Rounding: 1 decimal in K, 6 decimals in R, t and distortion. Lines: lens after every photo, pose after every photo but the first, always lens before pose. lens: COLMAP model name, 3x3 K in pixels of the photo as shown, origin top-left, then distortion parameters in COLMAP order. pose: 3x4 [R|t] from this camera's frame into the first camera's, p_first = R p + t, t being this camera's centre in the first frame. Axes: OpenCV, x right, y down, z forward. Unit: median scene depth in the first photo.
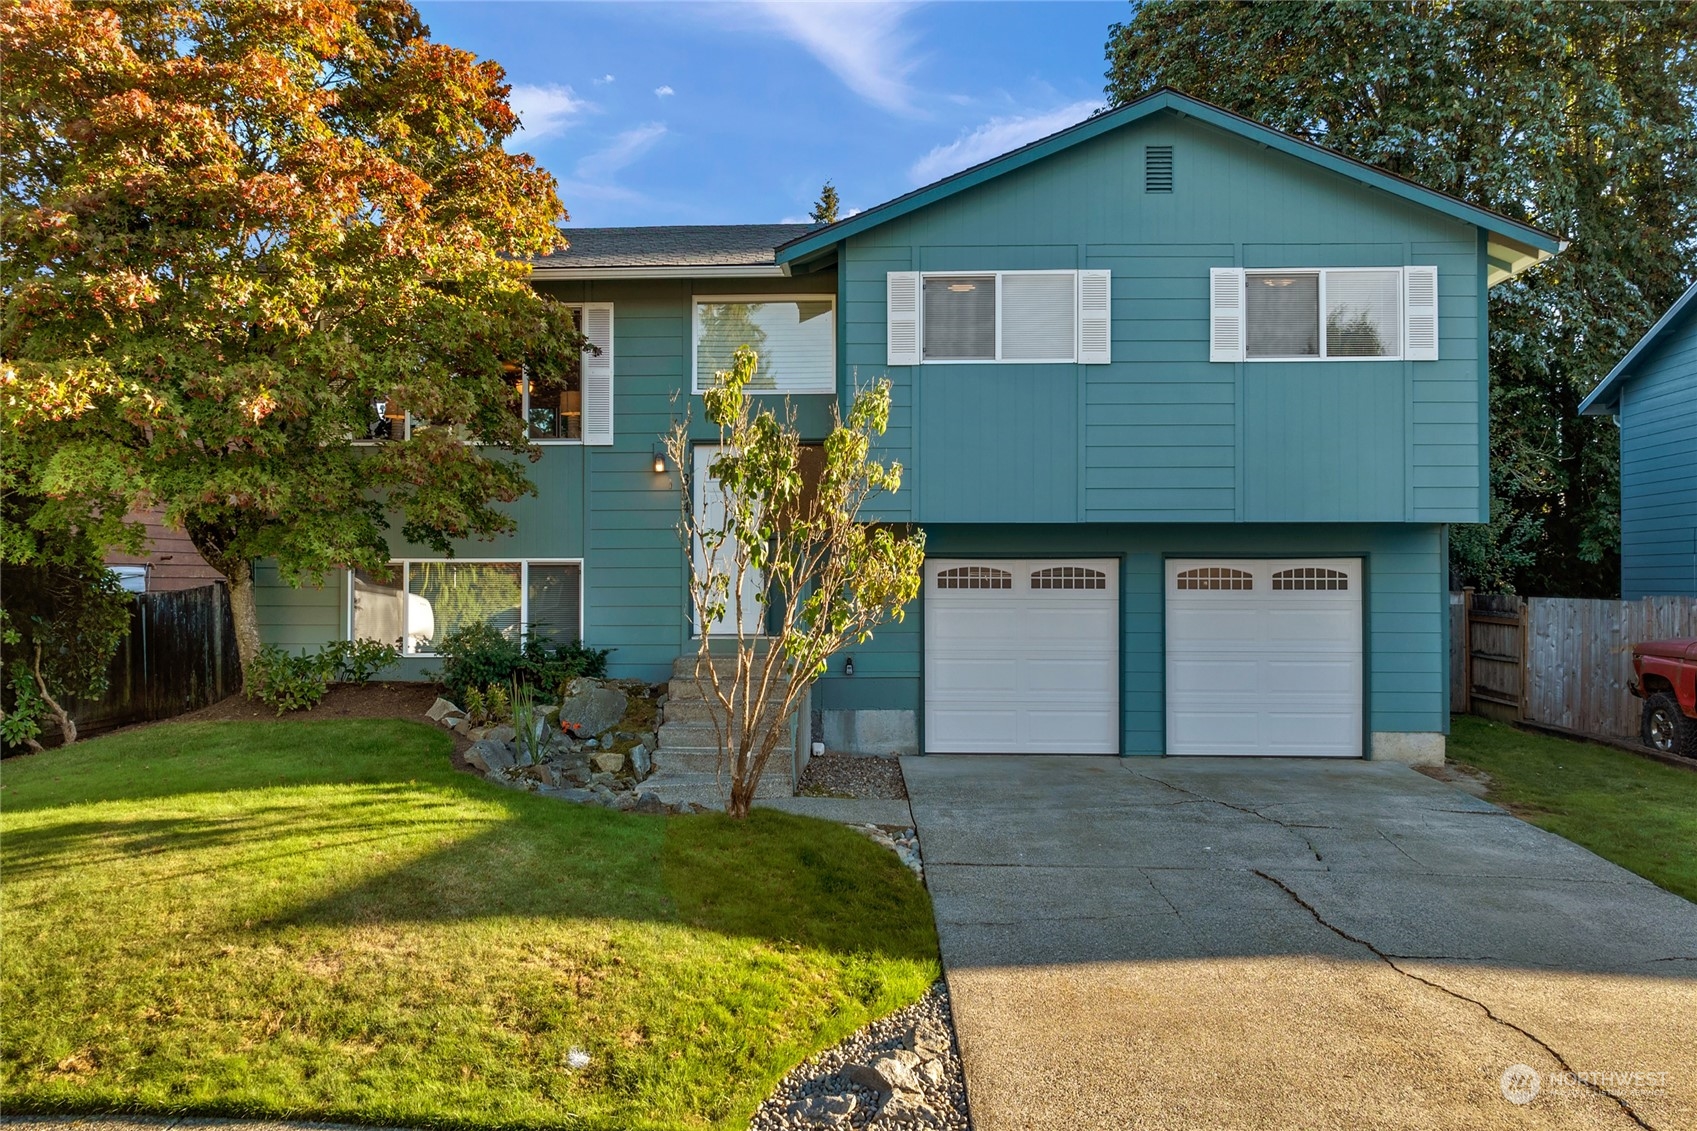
lens RADIAL K [[1288.5, 0, 849.3], [0, 1288.5, 577.5], [0, 0, 1]] dist [-0.042689, 0.030354]
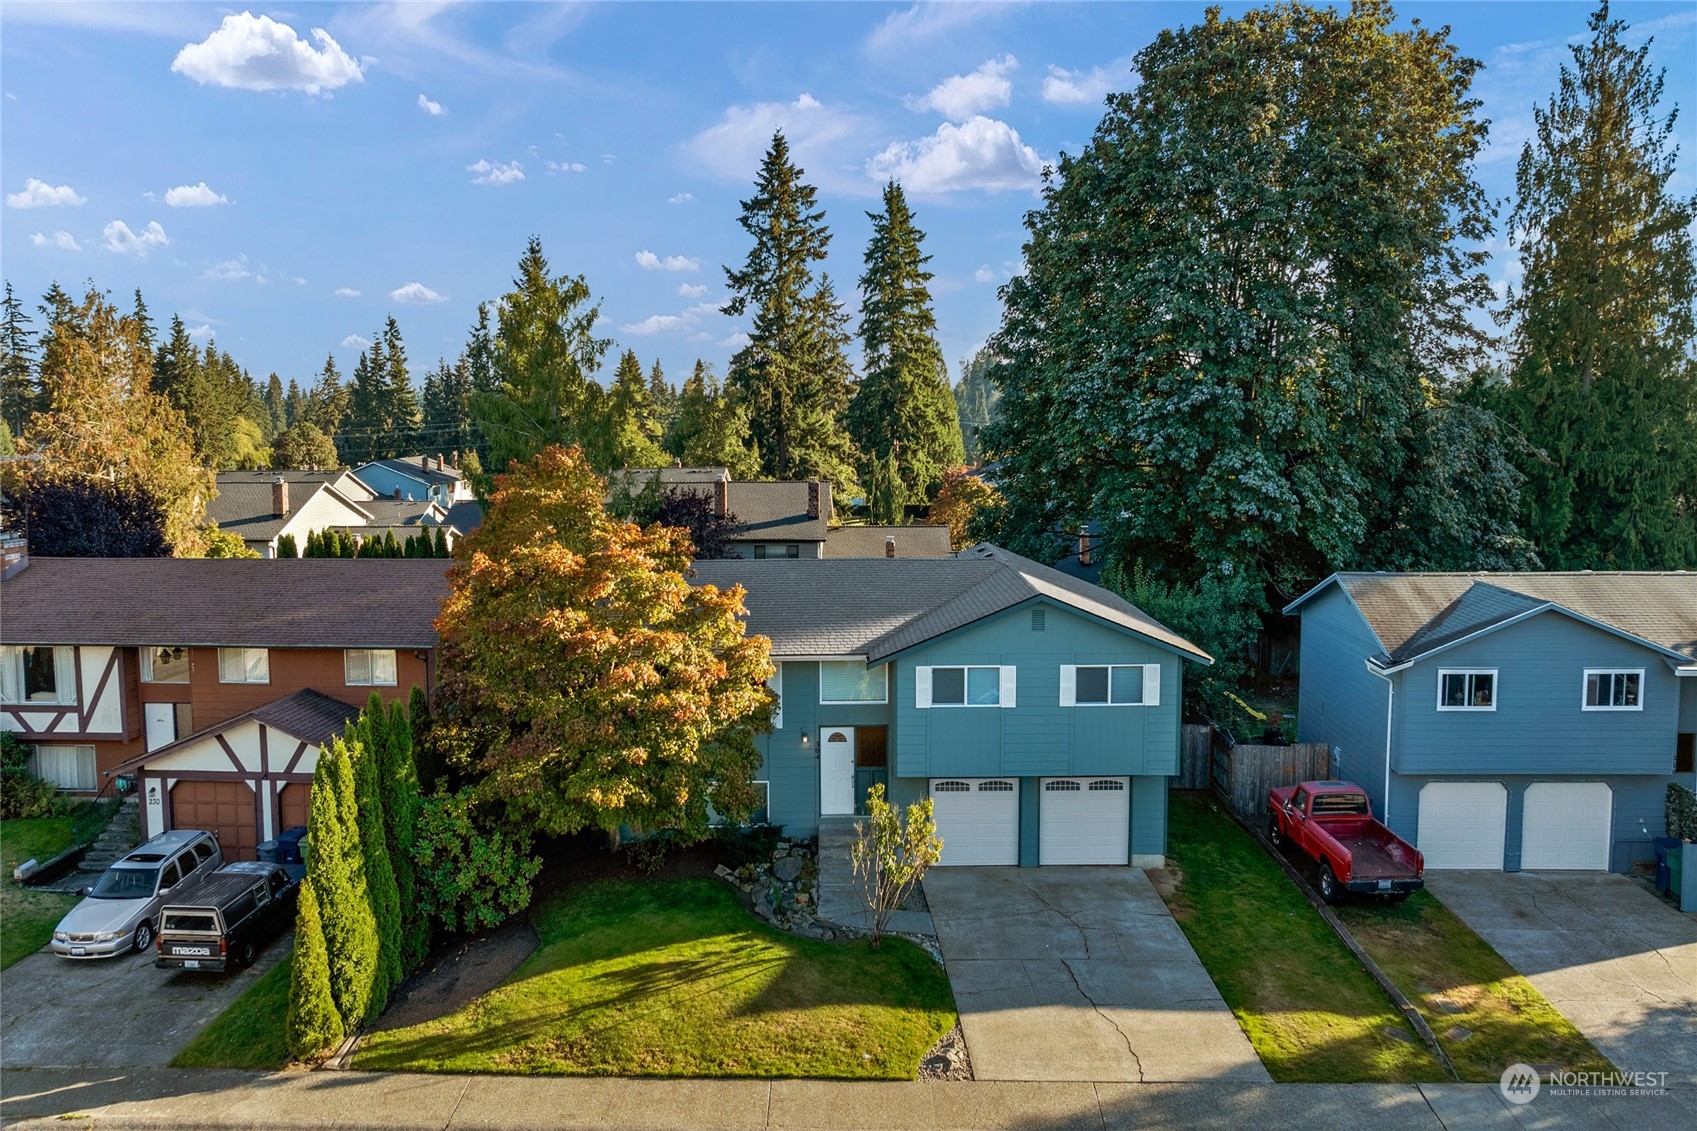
lens RADIAL K [[1288.5, 0, 840.5], [0, 1288.5, 570.8], [0, 0, 1]] dist [-0.042689, 0.030354]
pose [[0.998339, -0.018312, 0.054630, -0.376337], [0.010509, 0.990118, 0.139841, -1.248460], [-0.056651, -0.139034, 0.988666, -2.008707]]
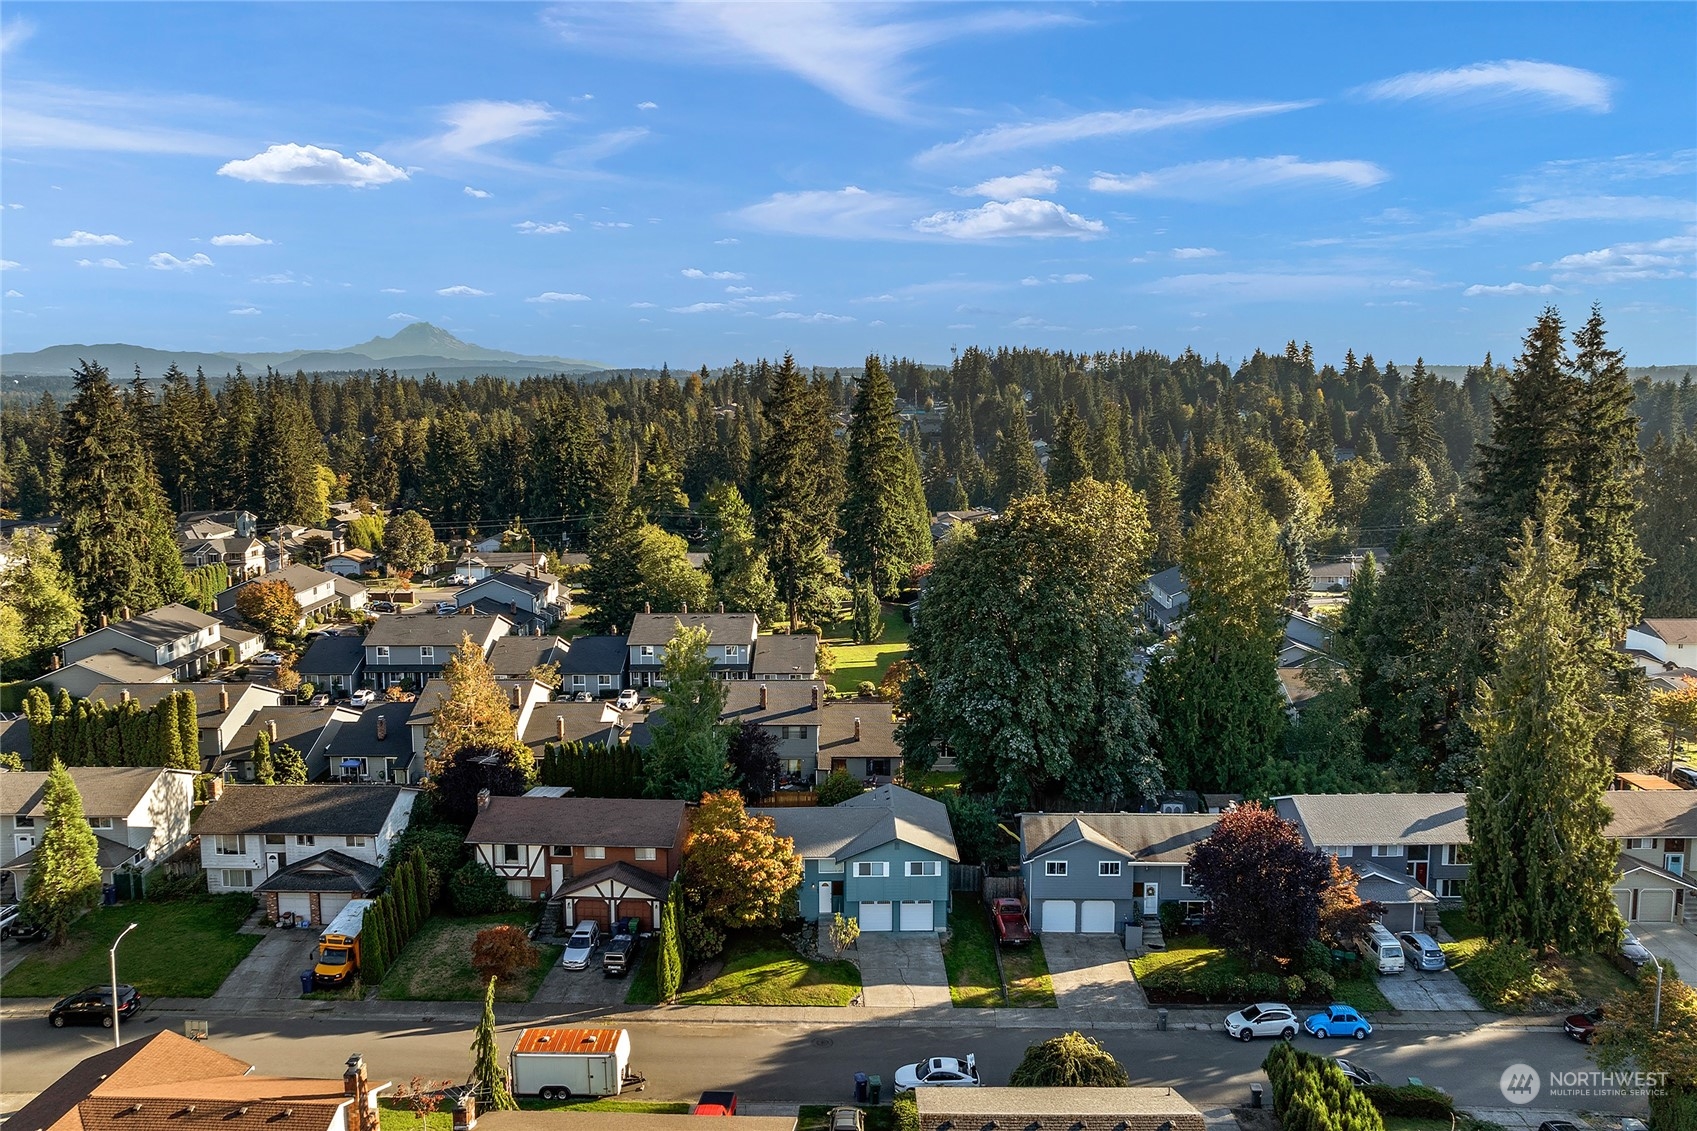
lens RADIAL K [[1288.5, 0, 852.3], [0, 1288.5, 549.9], [0, 0, 1]] dist [-0.042689, 0.030354]
pose [[0.997651, -0.016628, 0.066449, -0.628247], [0.006106, 0.987814, 0.155517, -4.711397], [-0.068226, -0.154746, 0.985596, -8.506435]]
